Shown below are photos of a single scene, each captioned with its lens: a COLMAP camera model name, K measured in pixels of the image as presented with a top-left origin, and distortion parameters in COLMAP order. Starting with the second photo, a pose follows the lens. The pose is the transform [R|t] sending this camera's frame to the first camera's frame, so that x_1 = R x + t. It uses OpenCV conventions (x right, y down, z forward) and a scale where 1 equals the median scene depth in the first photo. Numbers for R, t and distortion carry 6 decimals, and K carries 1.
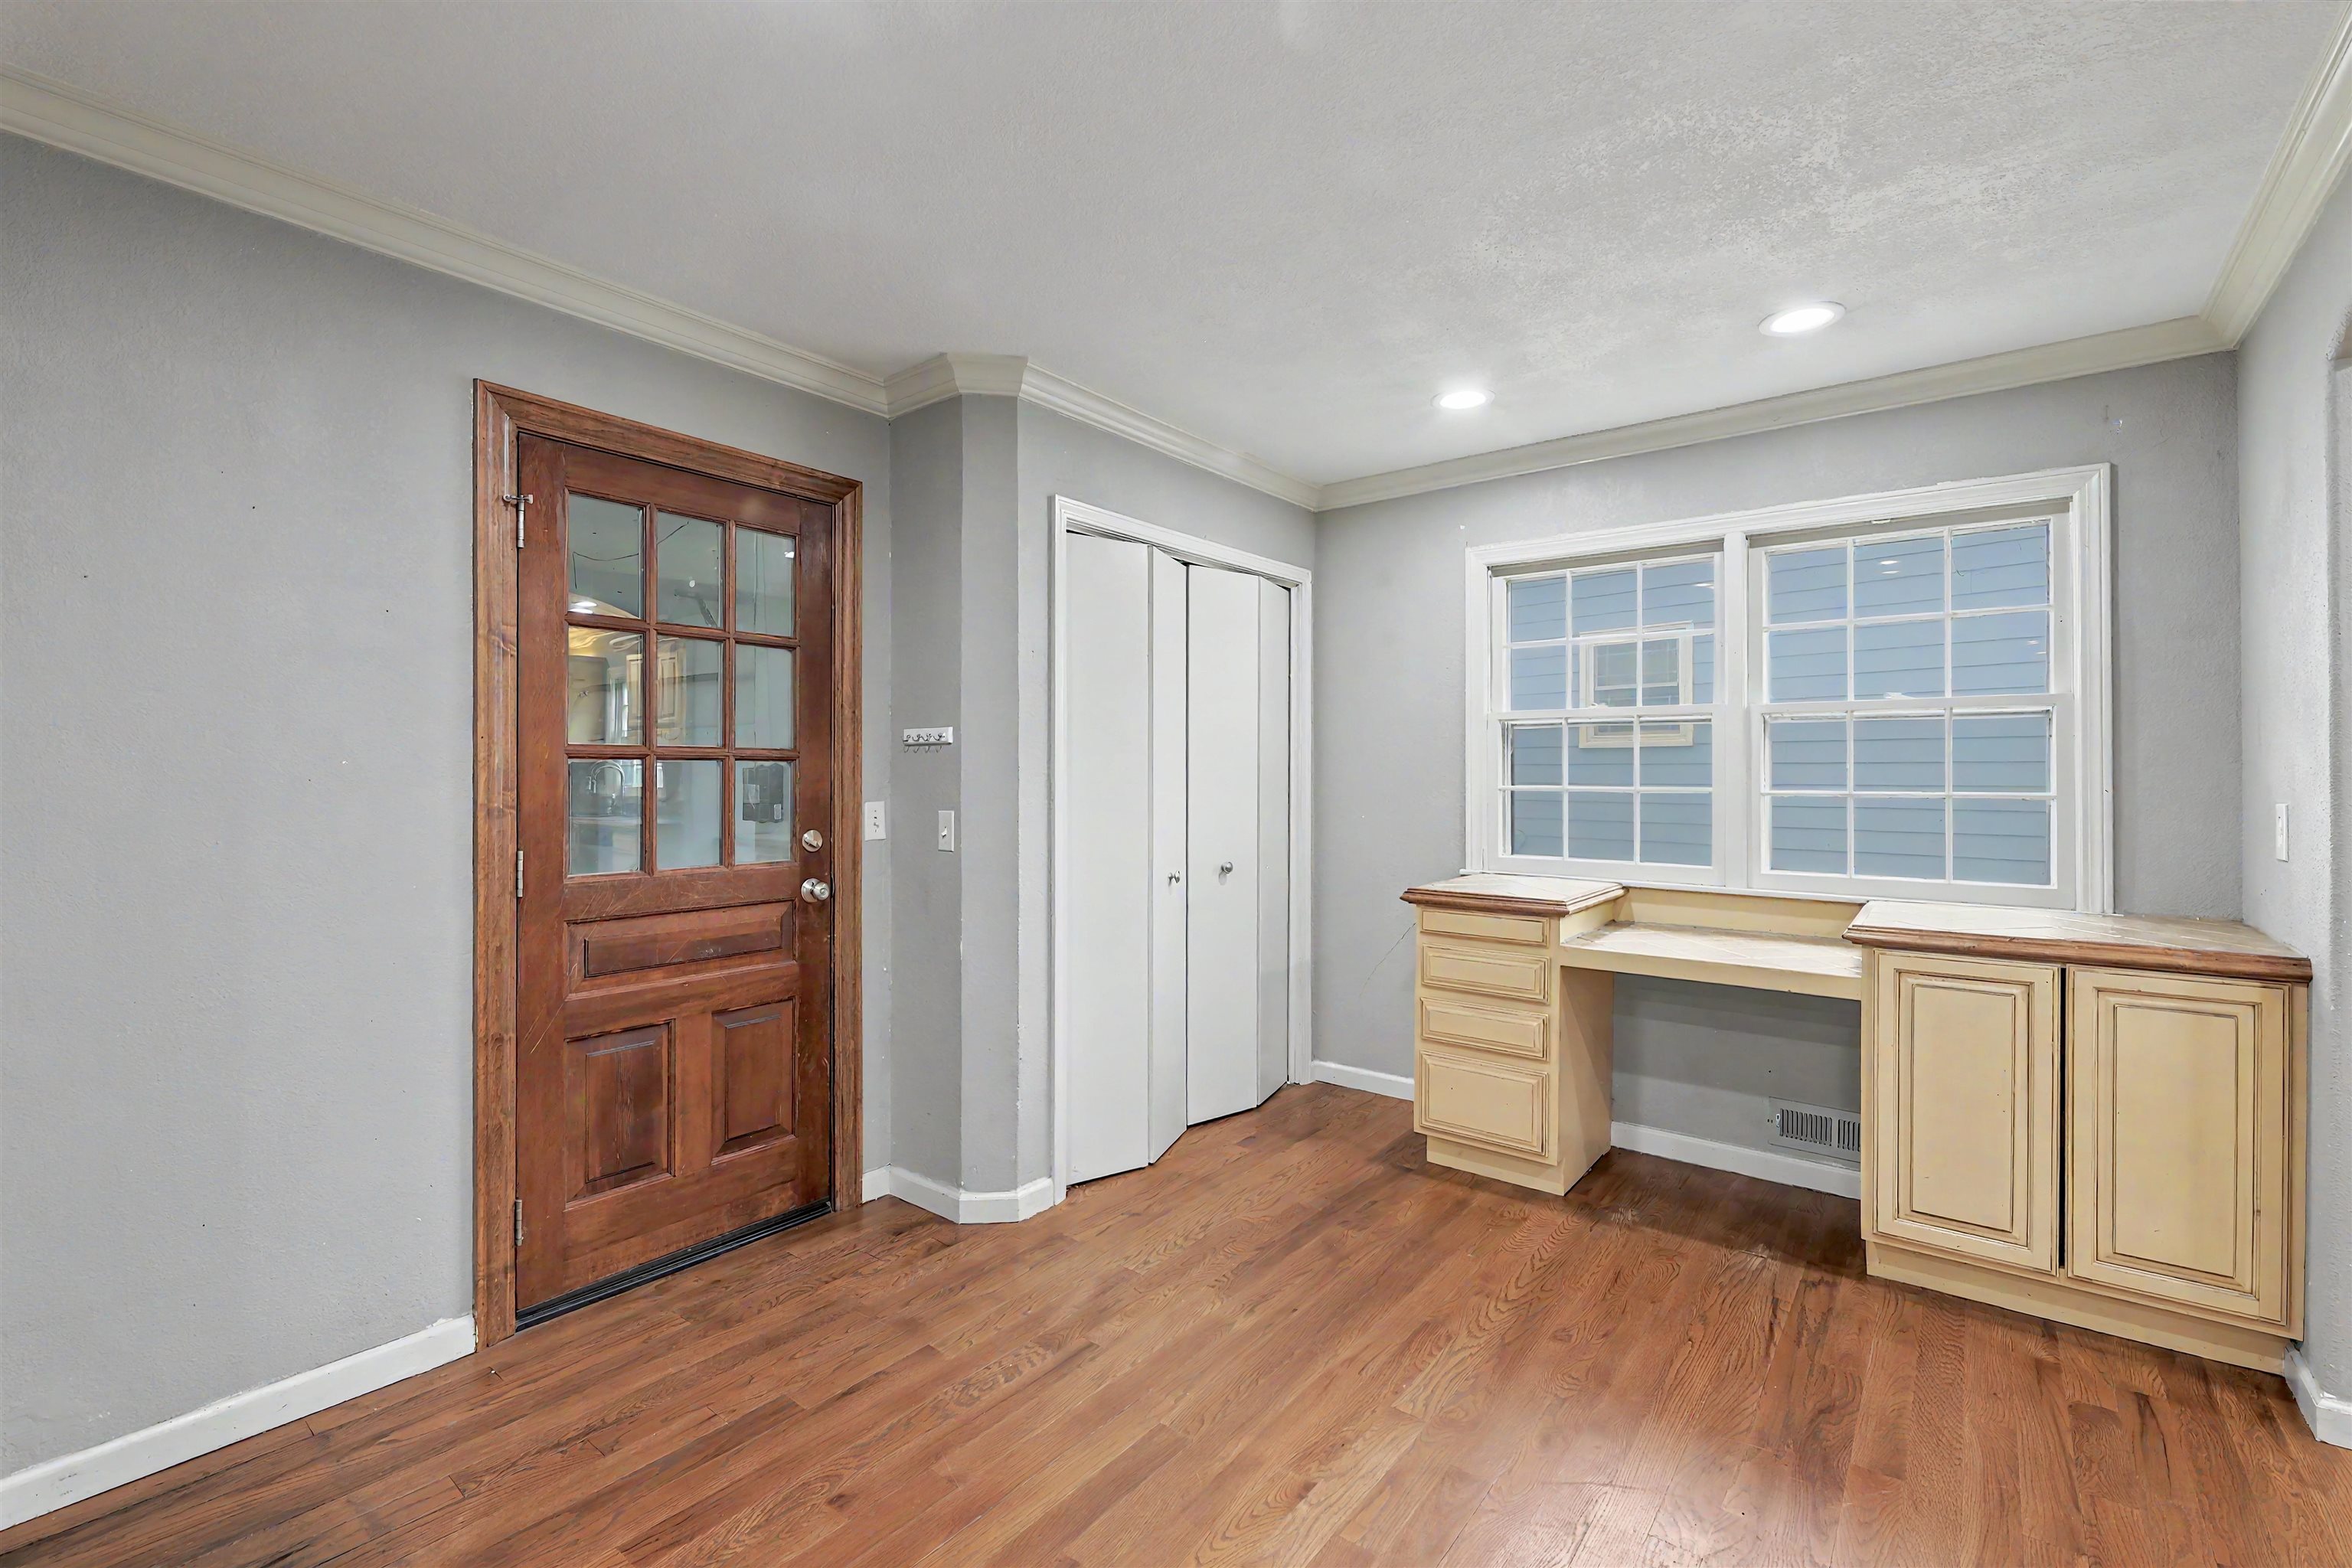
lens RADIAL K [[1012.0, 0, 1189.3], [0, 1012.0, 775.3], [0, 0, 1]] dist [0.000697, -0.002157]
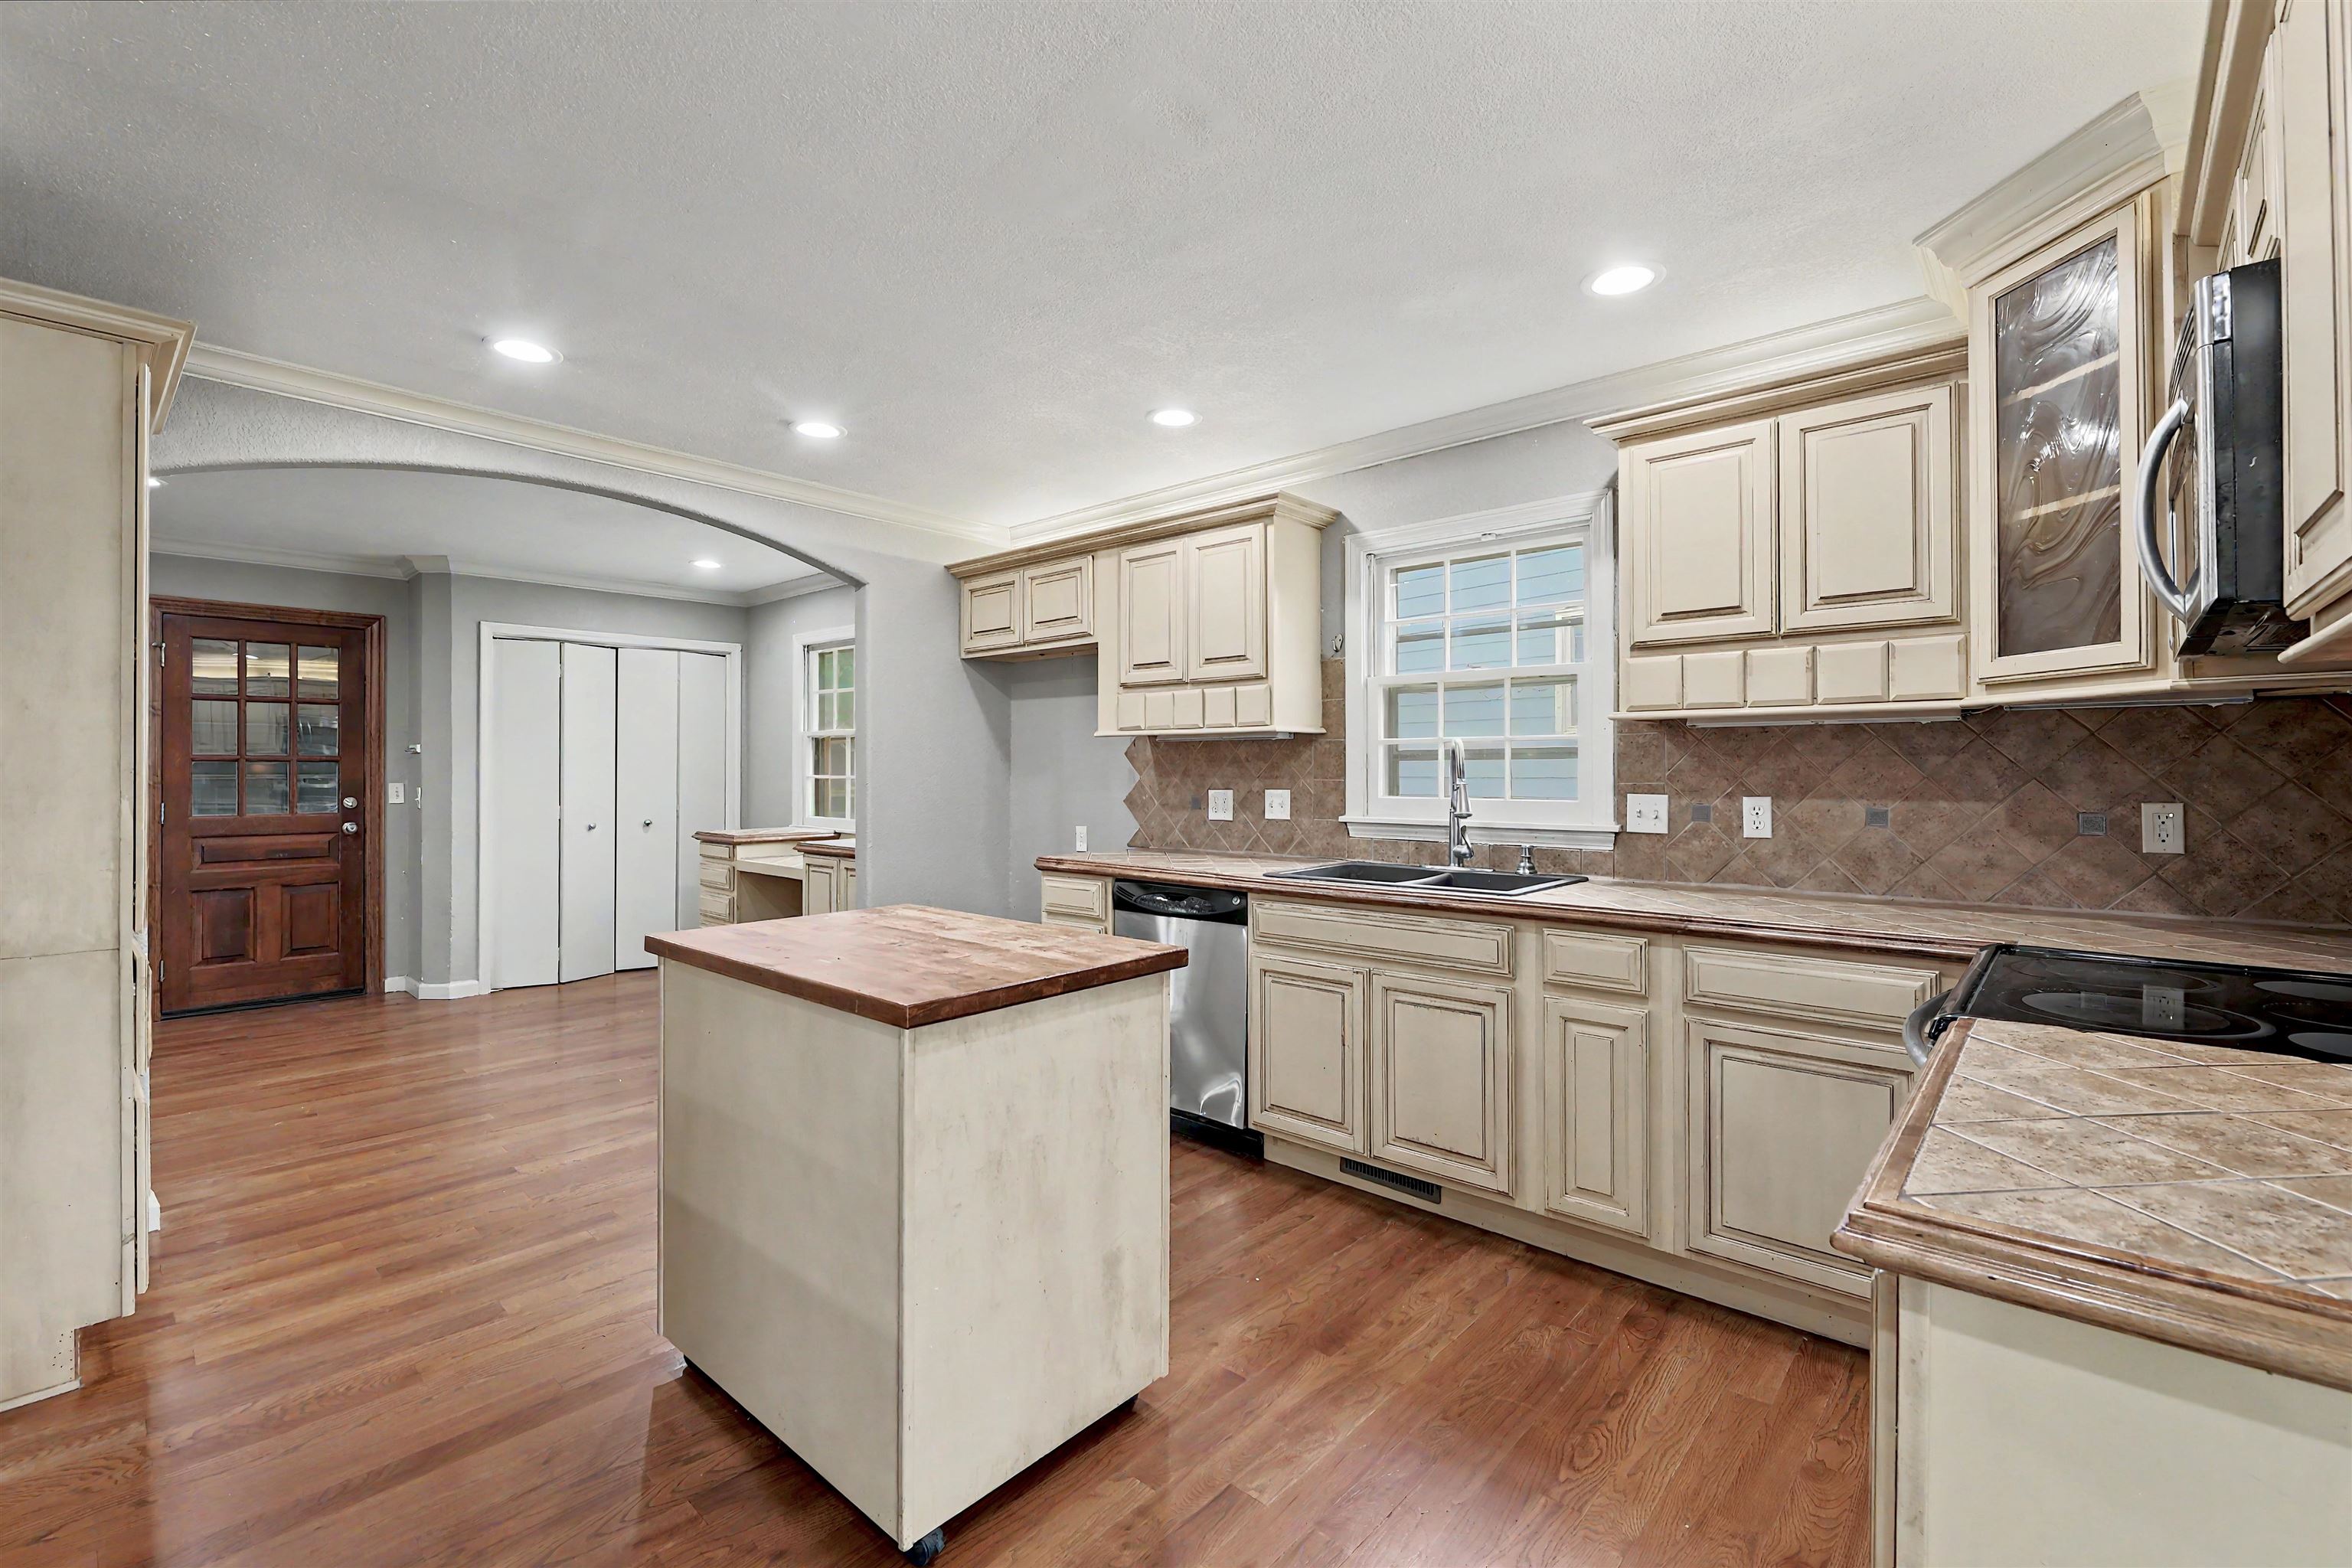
lens RADIAL K [[1012.0, 0, 1177.7], [0, 1012.0, 770.4], [0, 0, 1]] dist [0.000697, -0.002157]
pose [[0.997069, -0.001083, -0.076500, 1.386771], [0.000836, 0.999994, -0.003259, 0.010546], [0.076503, 0.003185, 0.997064, -0.833338]]
